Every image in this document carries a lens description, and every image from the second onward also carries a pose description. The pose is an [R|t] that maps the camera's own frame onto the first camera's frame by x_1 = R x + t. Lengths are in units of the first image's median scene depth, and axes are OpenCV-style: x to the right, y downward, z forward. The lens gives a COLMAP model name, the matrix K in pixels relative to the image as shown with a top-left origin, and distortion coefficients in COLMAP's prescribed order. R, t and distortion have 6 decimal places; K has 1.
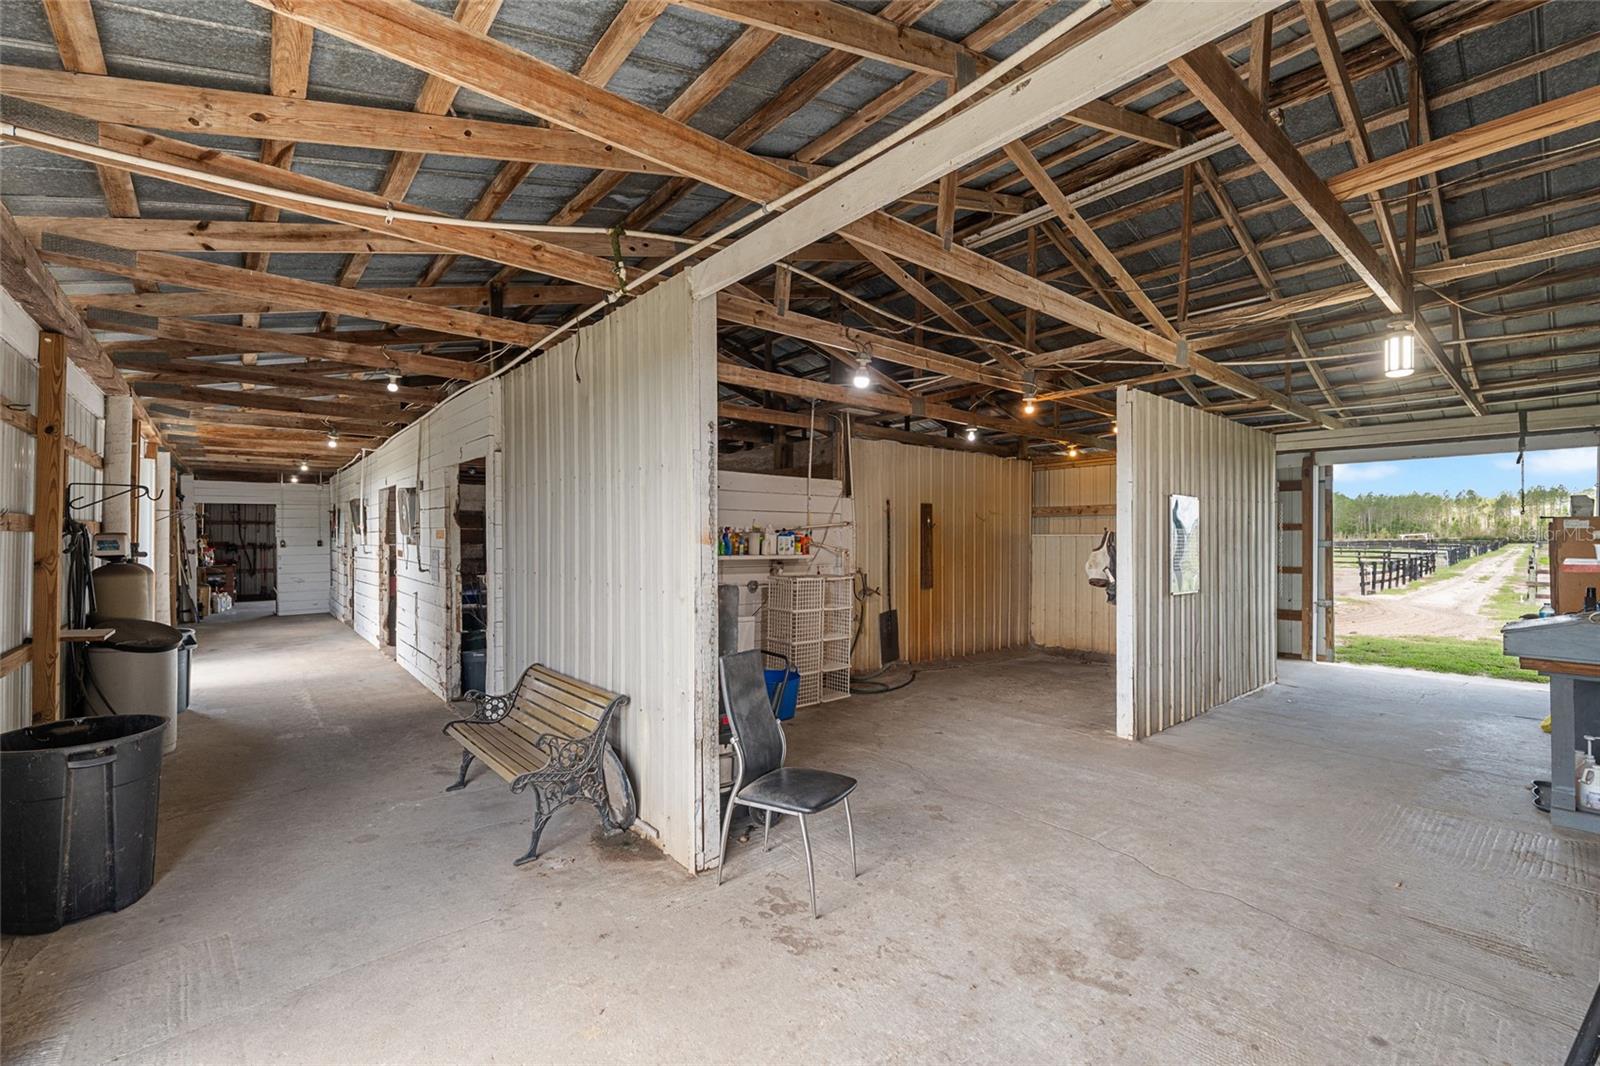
lens RADIAL K [[642.8, 0, 803.9], [0, 642.8, 538.6], [0, 0, 1]] dist [-0.000691, 0.000033]
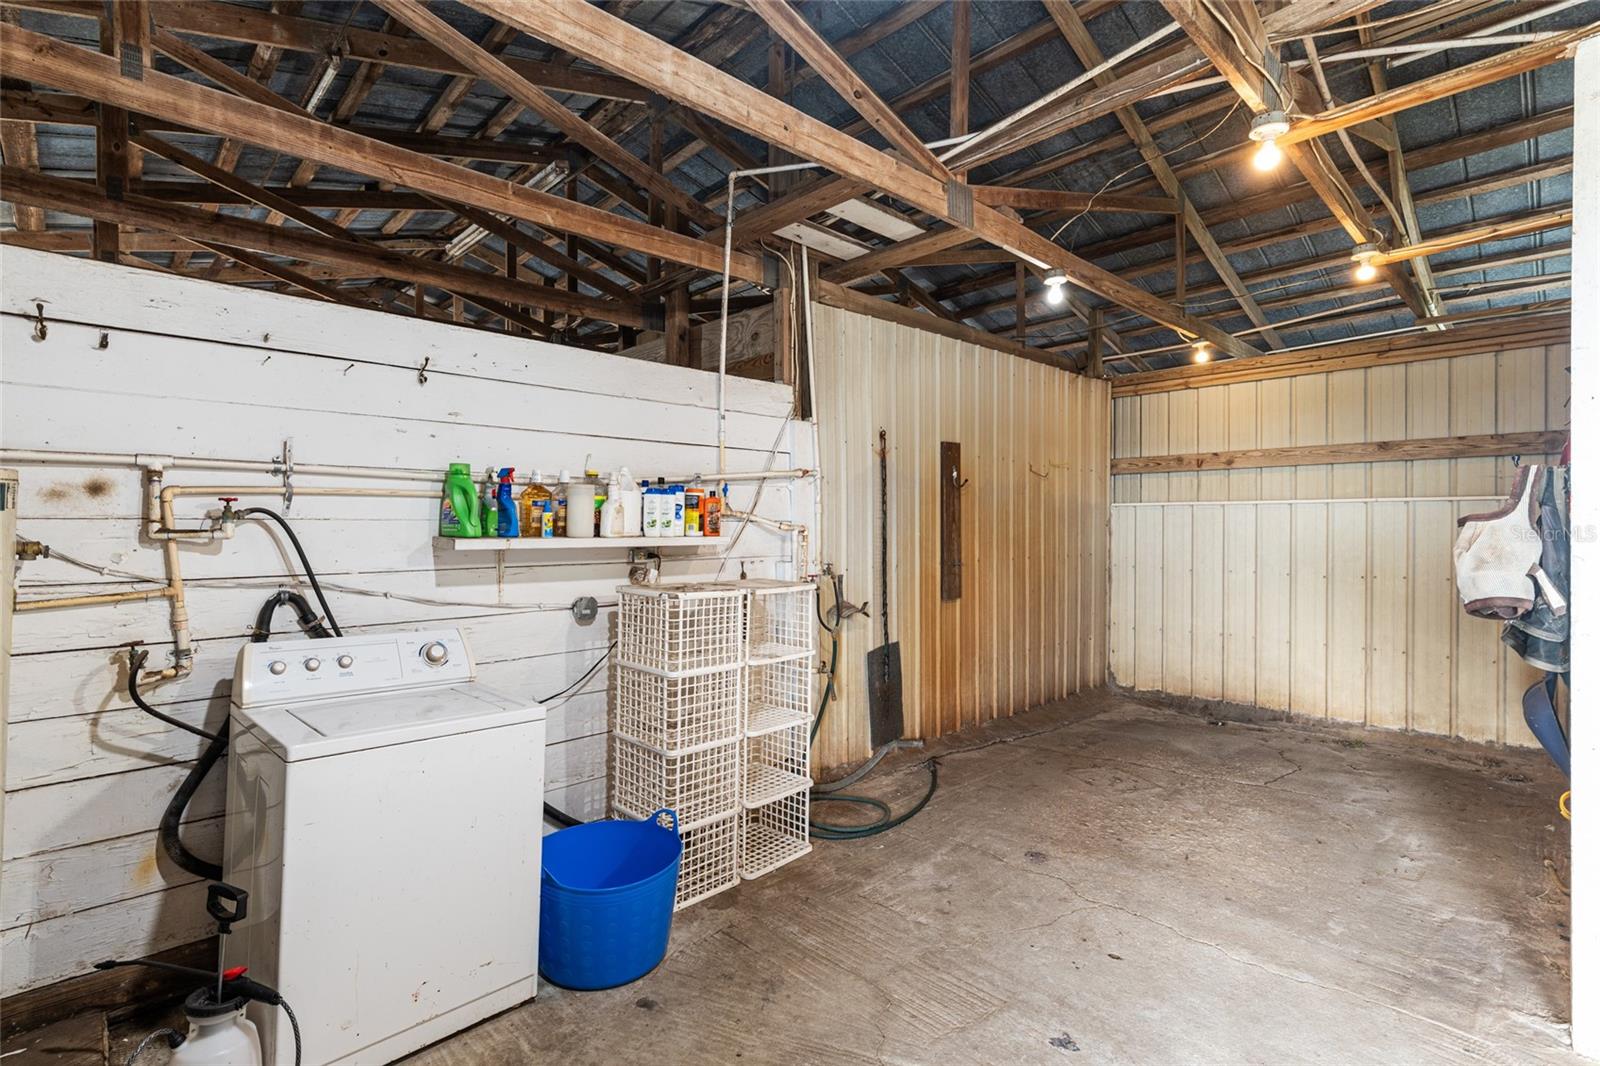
lens RADIAL K [[730.7, 0, 800.5], [0, 730.7, 528.4], [0, 0, 1]] dist [0.000286, -0.000030]
pose [[0.998351, -0.003250, 0.057321, 0.033013], [0.002733, 0.999955, 0.009100, 0.013546], [-0.057348, -0.008928, 0.998314, 0.444328]]
